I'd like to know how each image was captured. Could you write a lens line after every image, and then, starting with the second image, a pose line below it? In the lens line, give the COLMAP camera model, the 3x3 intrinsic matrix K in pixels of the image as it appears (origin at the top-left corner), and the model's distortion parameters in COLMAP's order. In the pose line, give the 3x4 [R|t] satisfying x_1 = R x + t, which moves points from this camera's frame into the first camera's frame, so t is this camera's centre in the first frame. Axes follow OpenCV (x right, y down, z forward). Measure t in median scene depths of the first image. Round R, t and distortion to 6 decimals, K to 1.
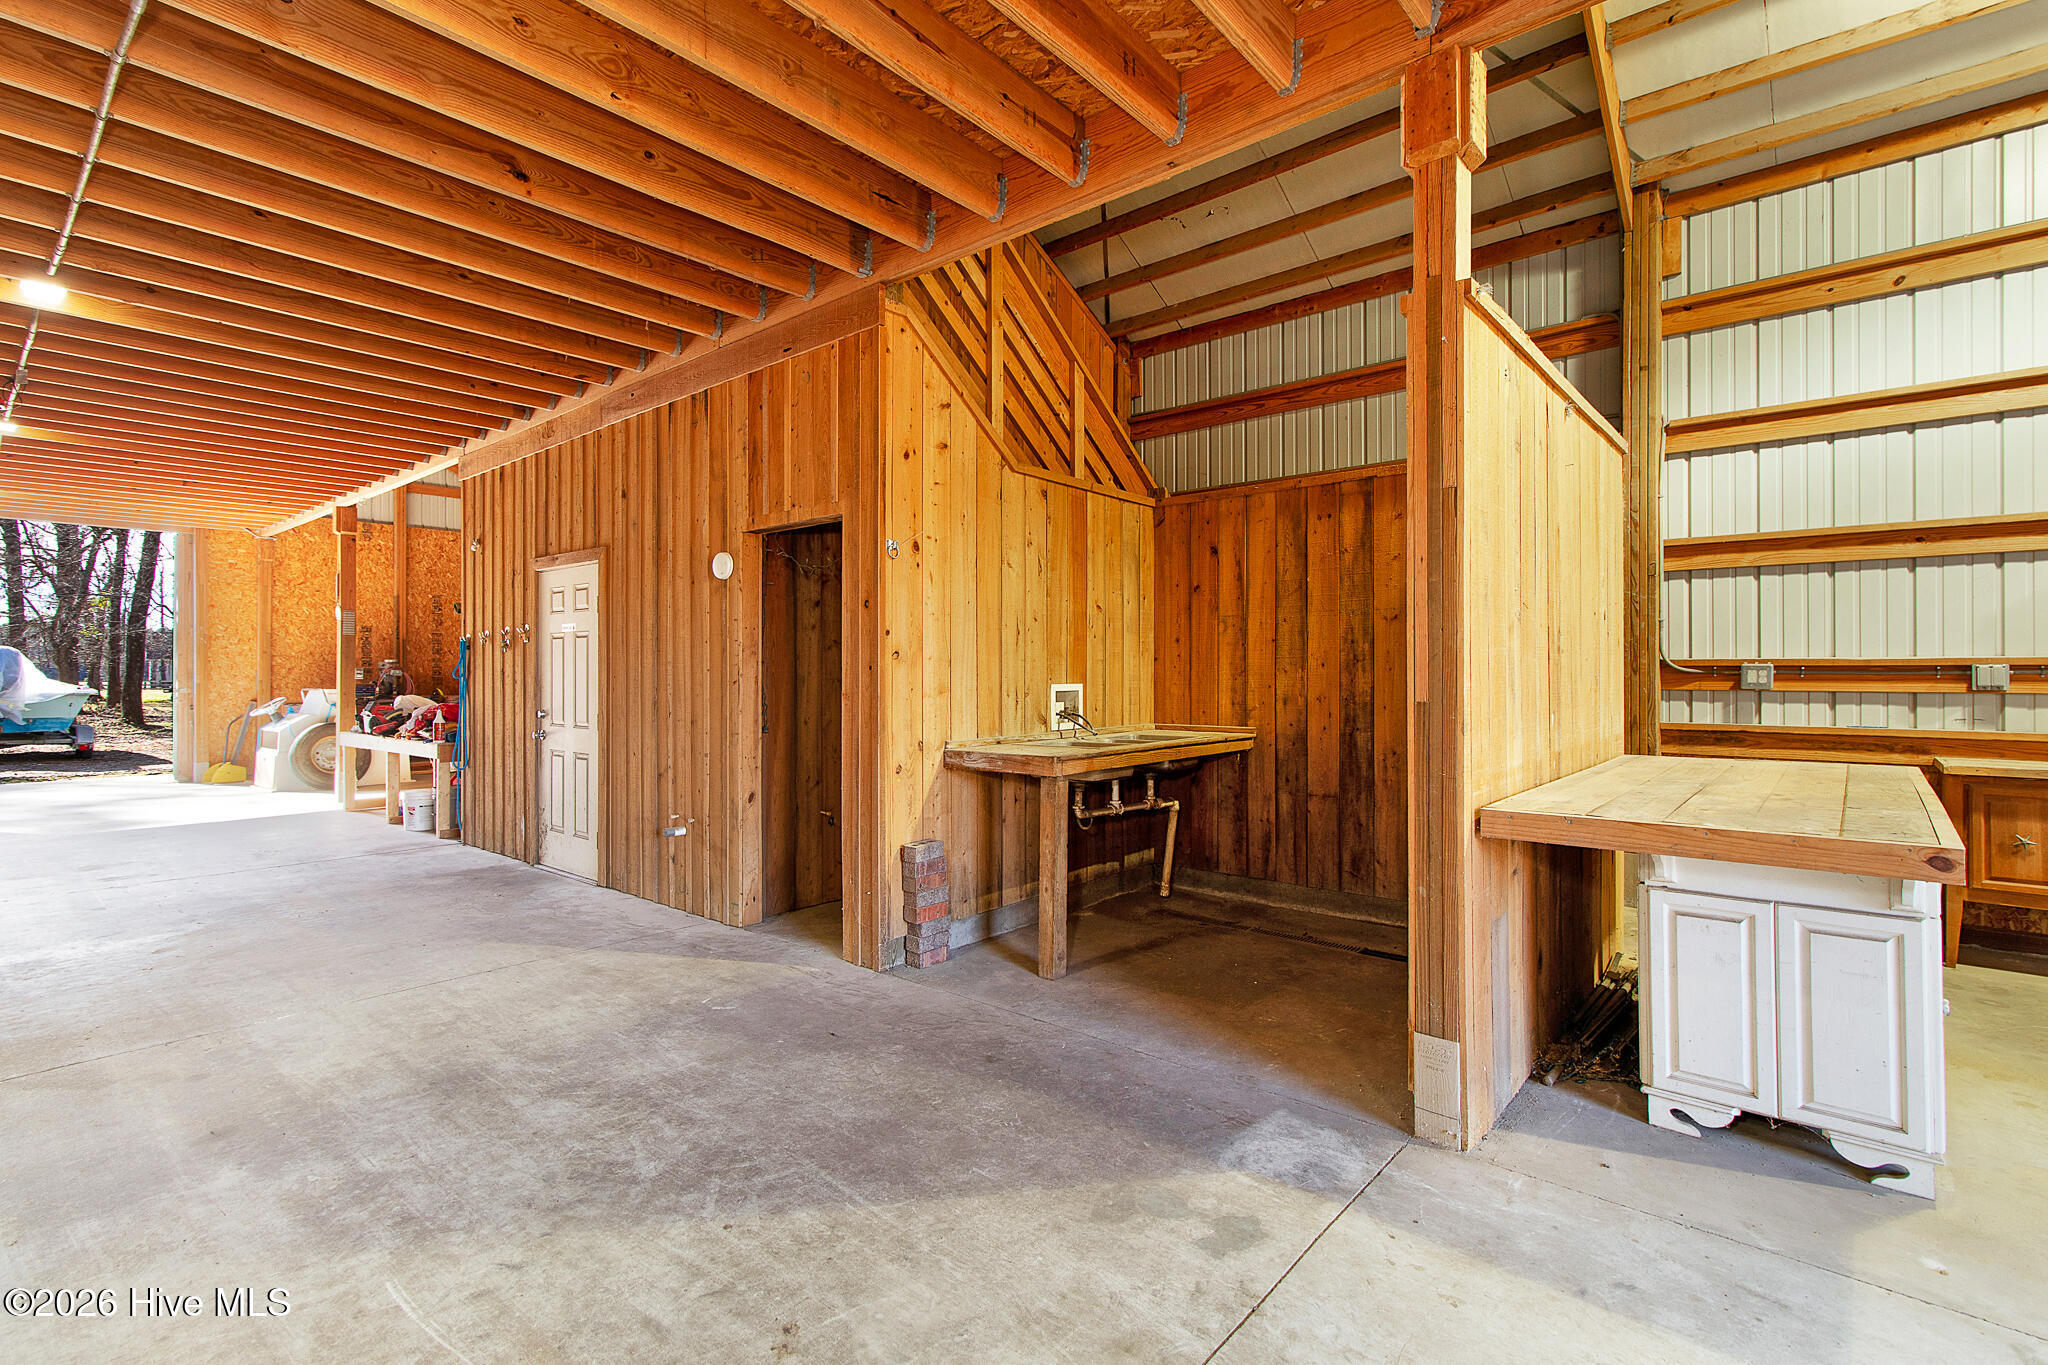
lens RADIAL K [[931.7, 0, 985.1], [0, 931.7, 672.0], [0, 0, 1]] dist [0.002841, -0.000072]
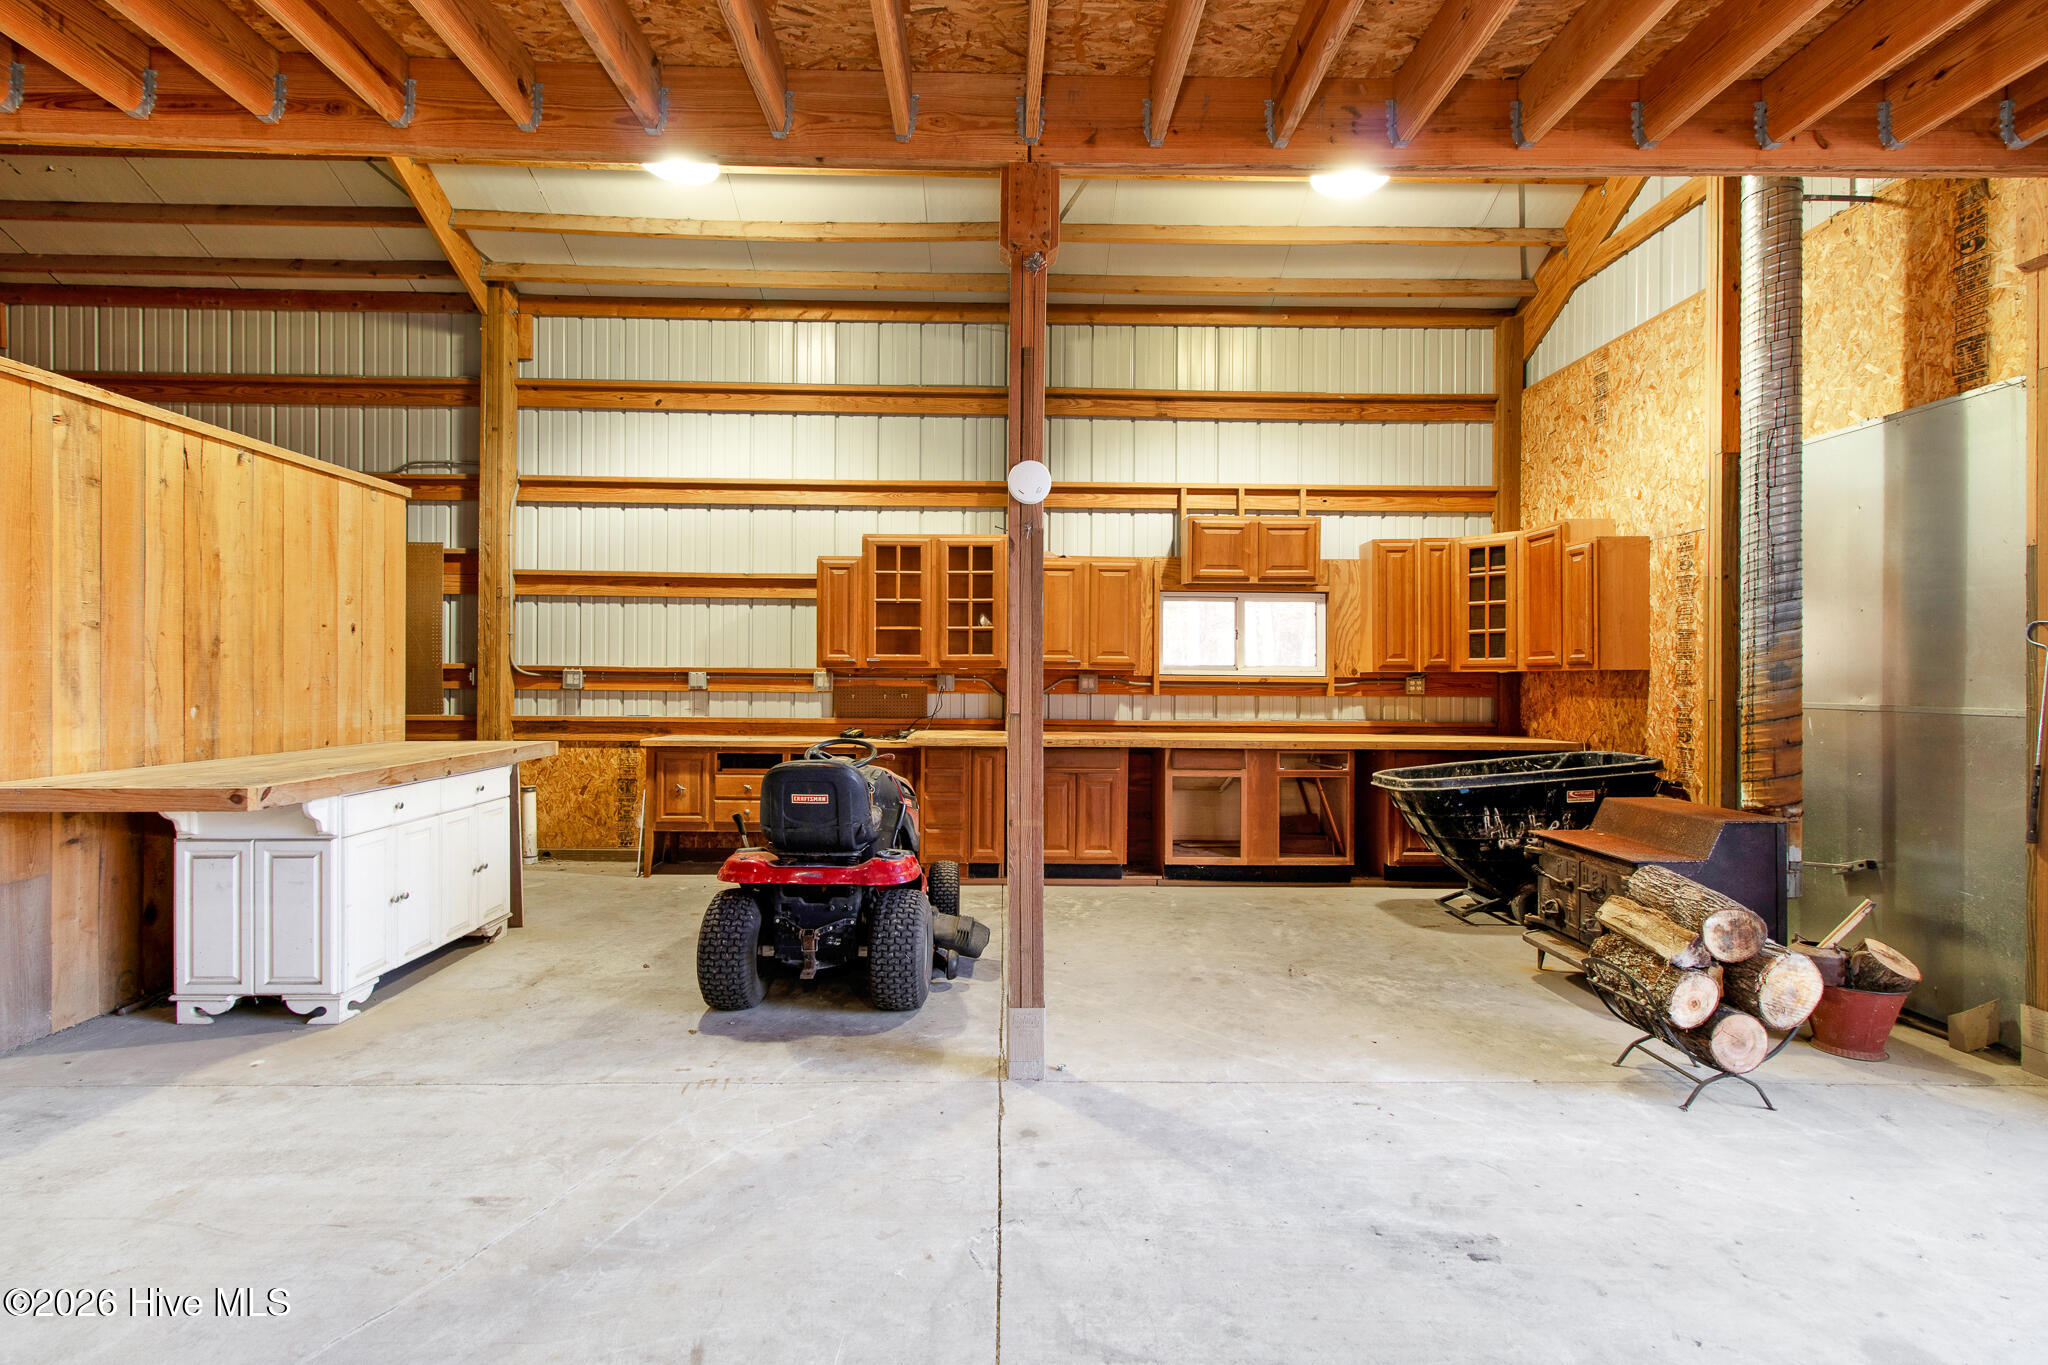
lens RADIAL K [[931.7, 0, 974.1], [0, 931.7, 684.8], [0, 0, 1]] dist [0.002841, -0.000072]
pose [[0.731302, 0.010422, 0.681974, 0.353604], [-0.010913, 0.999934, -0.003578, 0.011777], [-0.681967, -0.004826, 0.731367, -0.360406]]
